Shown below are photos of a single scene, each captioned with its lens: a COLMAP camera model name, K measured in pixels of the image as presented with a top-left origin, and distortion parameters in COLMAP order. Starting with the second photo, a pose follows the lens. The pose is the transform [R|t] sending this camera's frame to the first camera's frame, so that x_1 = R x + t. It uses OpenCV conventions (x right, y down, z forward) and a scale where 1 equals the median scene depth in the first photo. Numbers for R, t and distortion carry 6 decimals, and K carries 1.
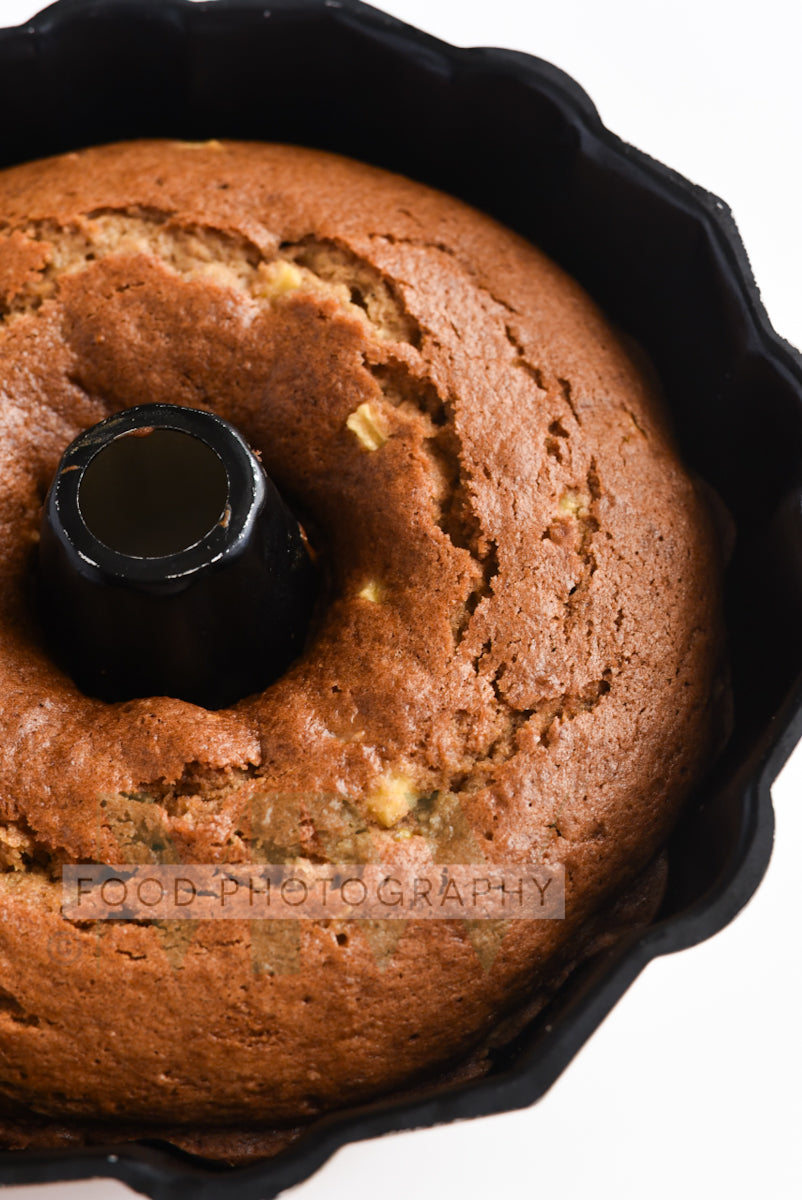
lens RADIAL K [[1983.0, 0, 400.1], [0, 1983.0, 597.9], [0, 0, 1]] dist [-0.154125, 0.000000]
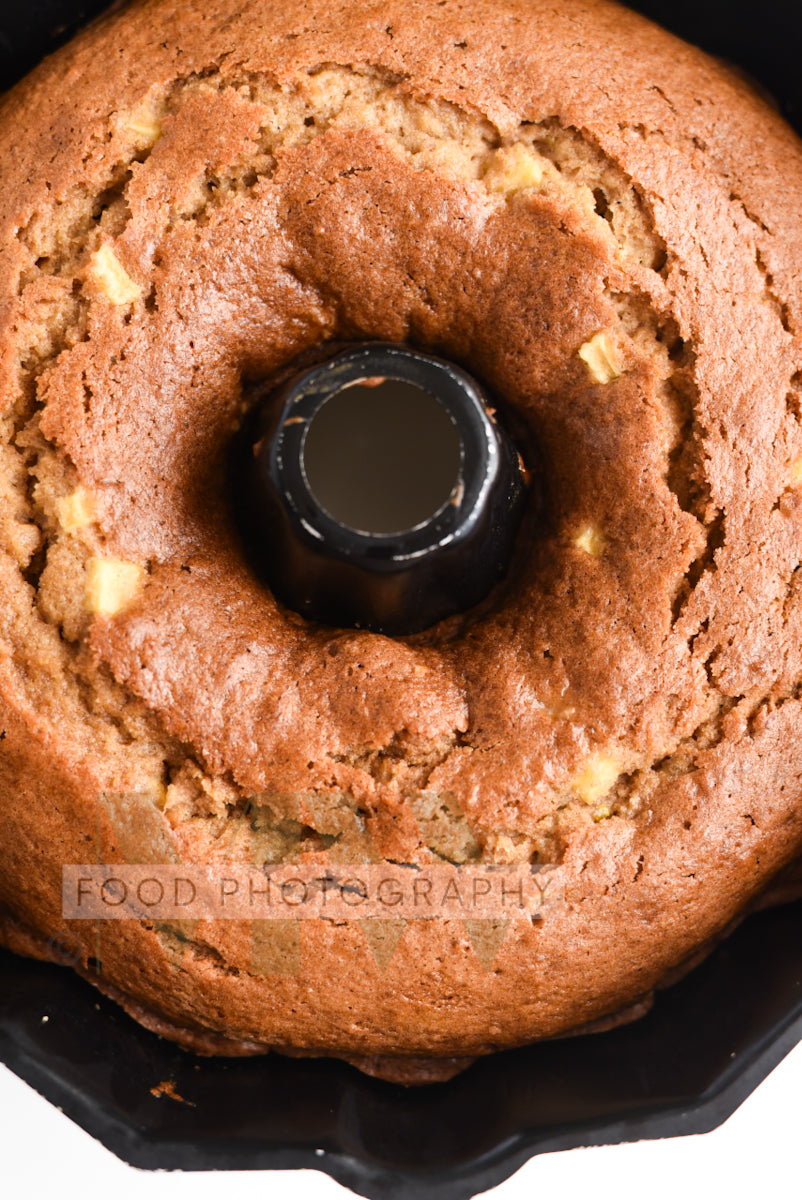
lens RADIAL K [[1983.0, 0, 400.2], [0, 1983.0, 602.7], [0, 0, 1]] dist [-0.154125, 0.000000]
pose [[0.996055, 0.084679, 0.026533, -0.133643], [-0.088506, 0.926313, 0.366212, -0.332276], [0.006432, -0.367116, 0.930153, 0.091085]]
